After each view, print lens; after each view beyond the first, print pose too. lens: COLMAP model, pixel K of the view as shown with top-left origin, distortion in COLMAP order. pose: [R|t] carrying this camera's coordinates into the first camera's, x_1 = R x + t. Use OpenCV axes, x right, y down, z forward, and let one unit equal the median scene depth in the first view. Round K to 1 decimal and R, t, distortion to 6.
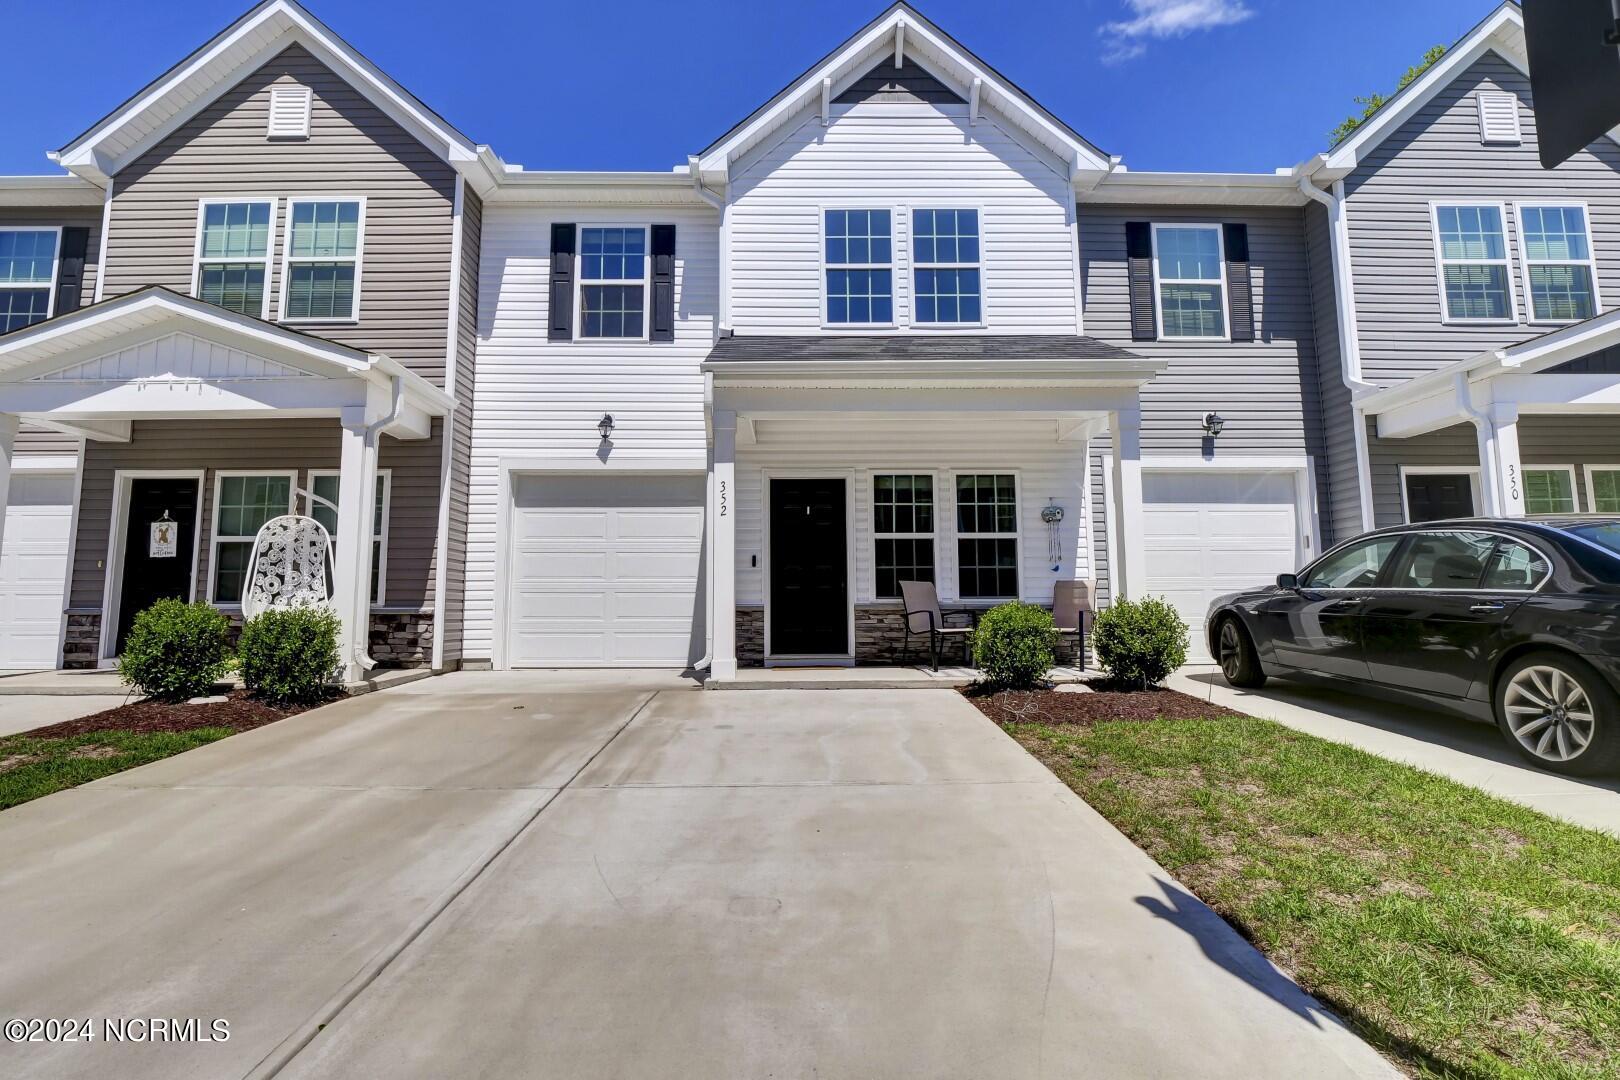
lens RADIAL K [[761.1, 0, 838.1], [0, 761.1, 546.0], [0, 0, 1]] dist [-0.014071, 0.000557]
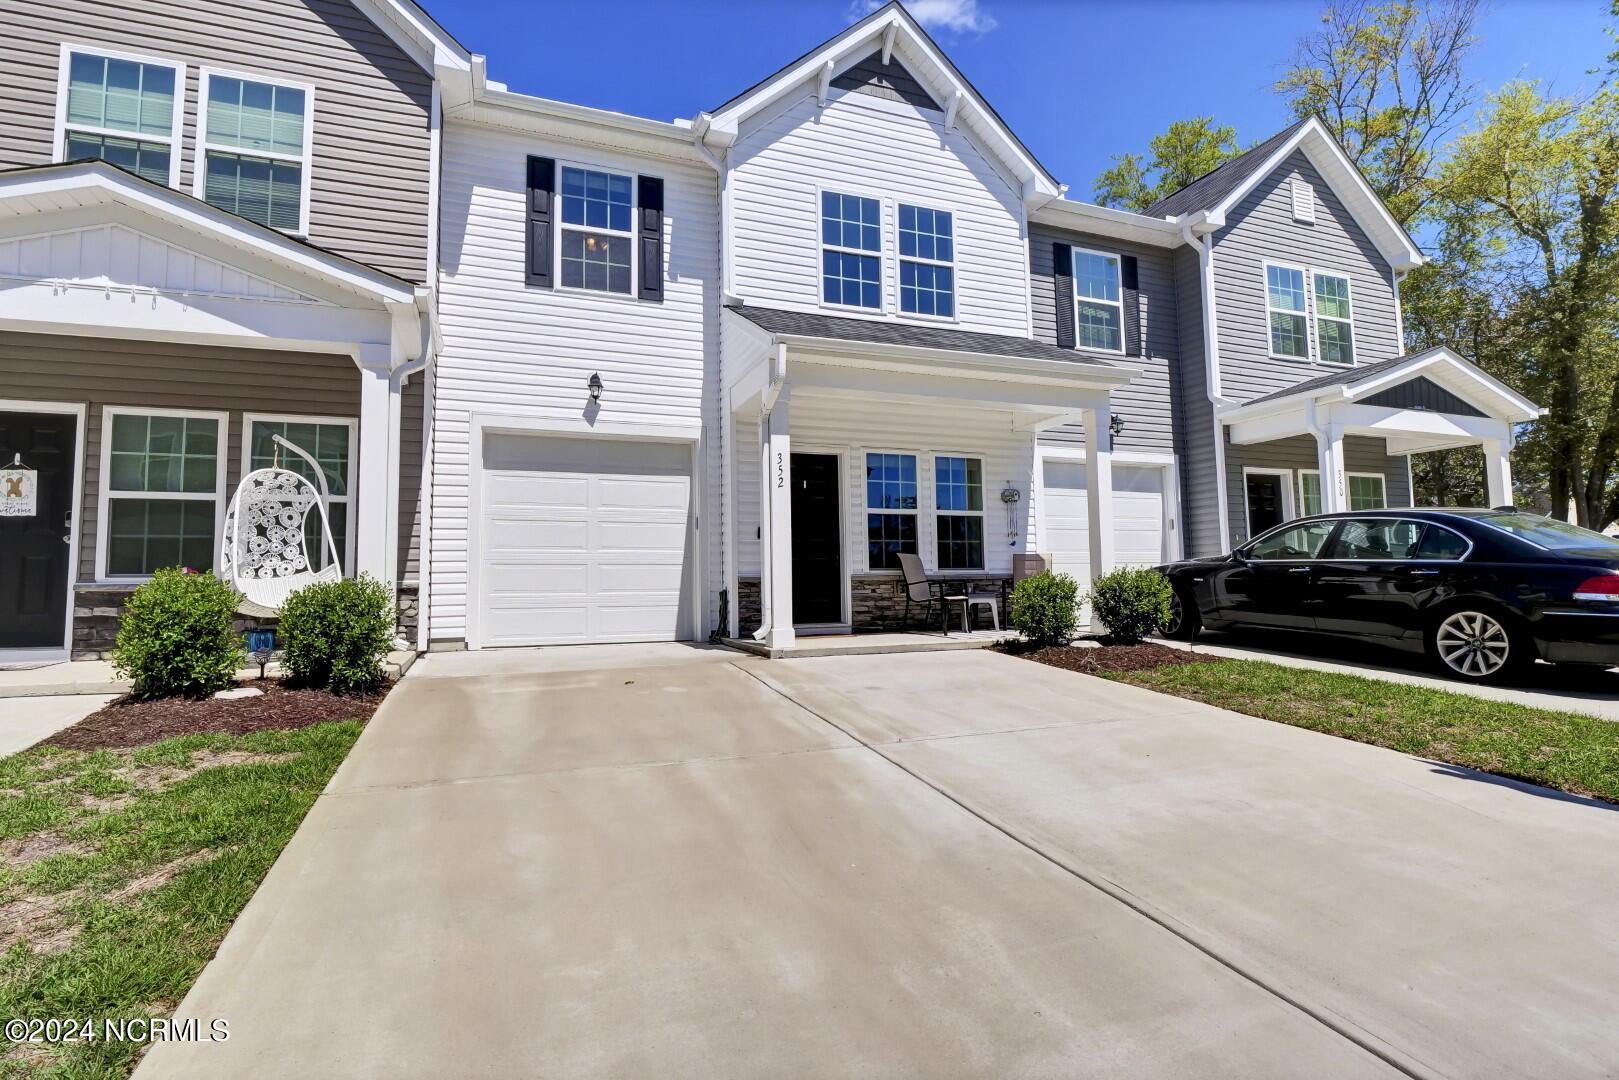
lens RADIAL K [[760.6, 0, 837.6], [0, 760.6, 546.0], [0, 0, 1]] dist [-0.014071, 0.000557]
pose [[0.942152, 0.009265, 0.335057, -0.335861], [-0.019720, 0.999419, 0.027816, 0.006859], [-0.334604, -0.032814, 0.941787, 0.015325]]
